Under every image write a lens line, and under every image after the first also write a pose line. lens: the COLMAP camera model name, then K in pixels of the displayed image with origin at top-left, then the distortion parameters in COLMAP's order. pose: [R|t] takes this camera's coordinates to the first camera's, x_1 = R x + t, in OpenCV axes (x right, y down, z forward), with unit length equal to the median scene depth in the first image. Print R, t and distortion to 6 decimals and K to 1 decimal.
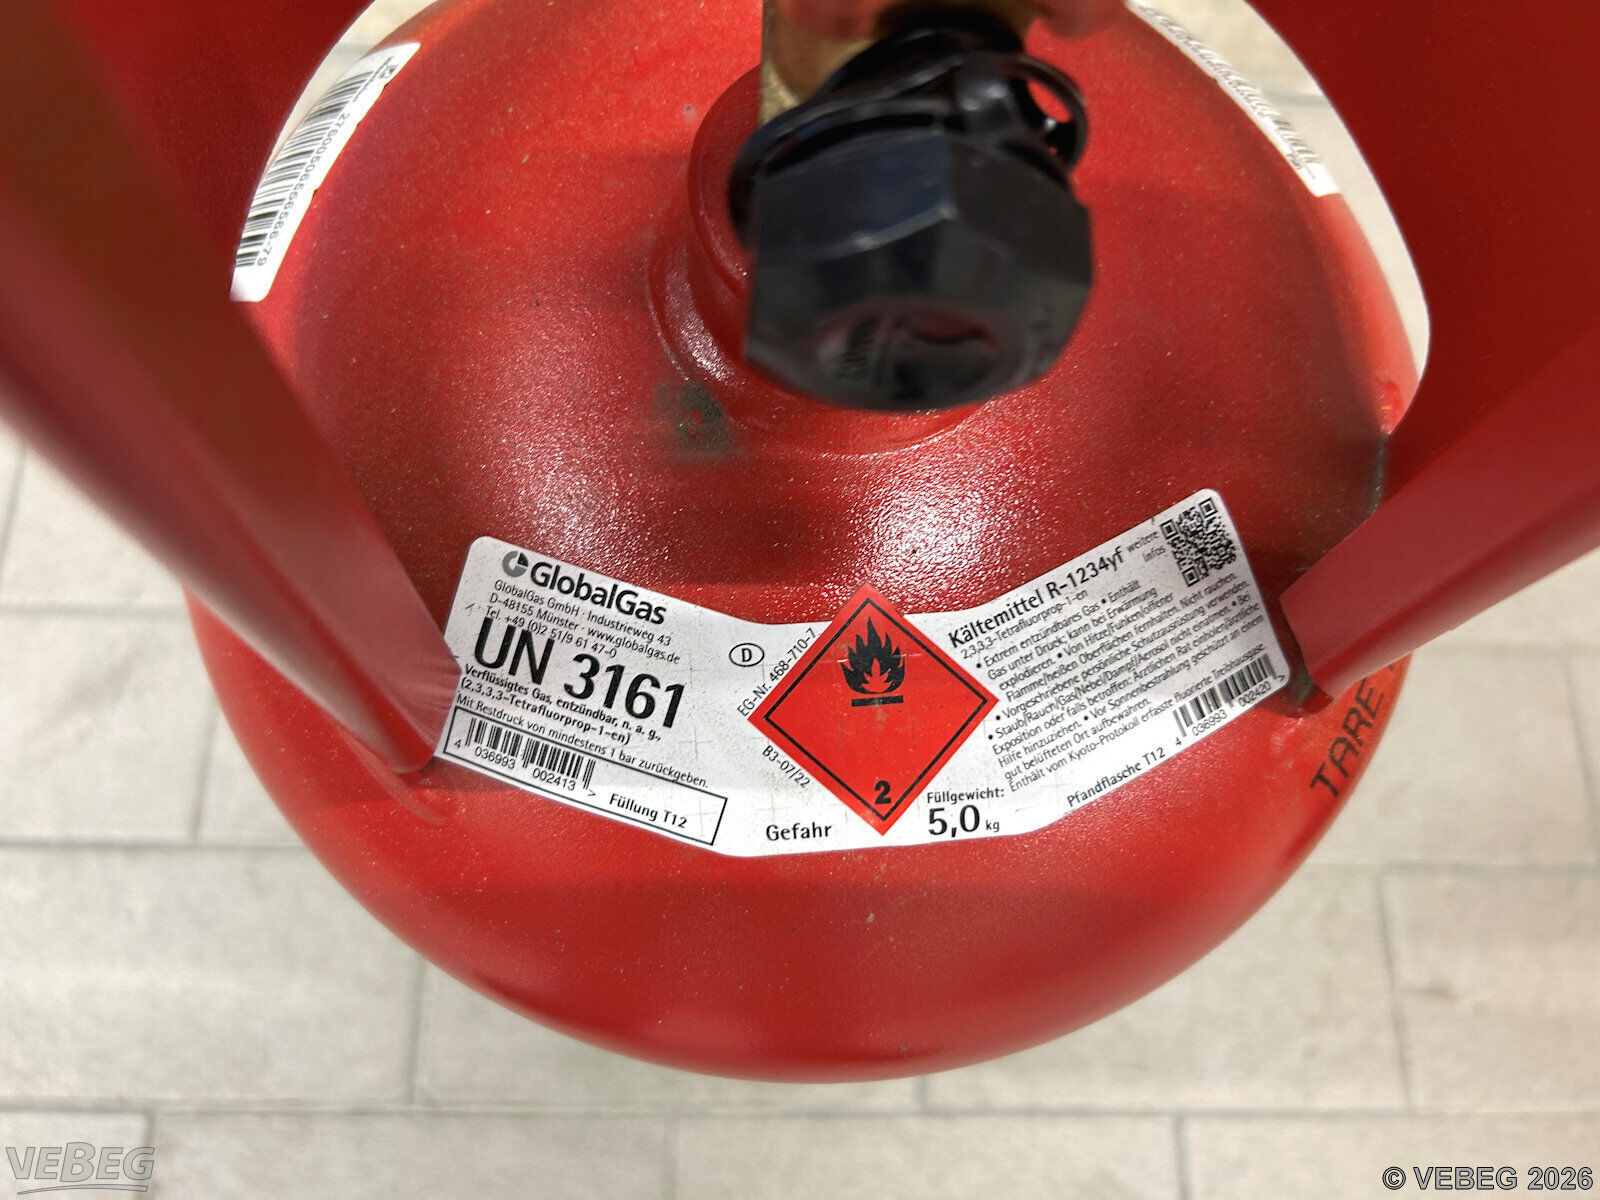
lens RADIAL K [[1261.4, 0, 847.4], [0, 1261.4, 597.0], [0, 0, 1]] dist [0.080614, -0.220922]
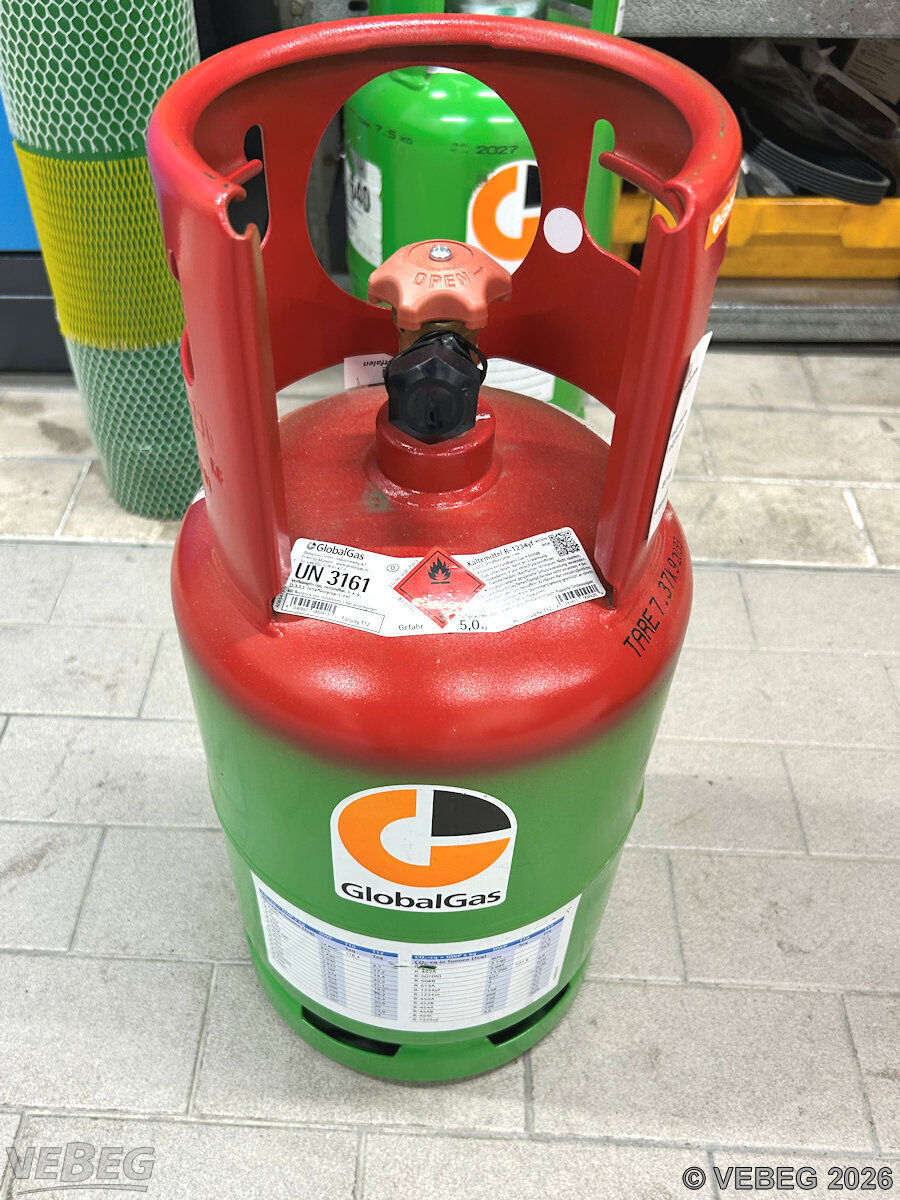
lens RADIAL K [[946.0, 0, 450.0], [0, 946.0, 600.0], [0, 0, 1]] dist [0.080614, -0.220922]
pose [[0.997964, -0.030654, -0.055931, 0.155616], [0.004819, 0.910666, -0.413116, 0.947641], [0.063598, 0.412006, 0.908959, -0.829283]]
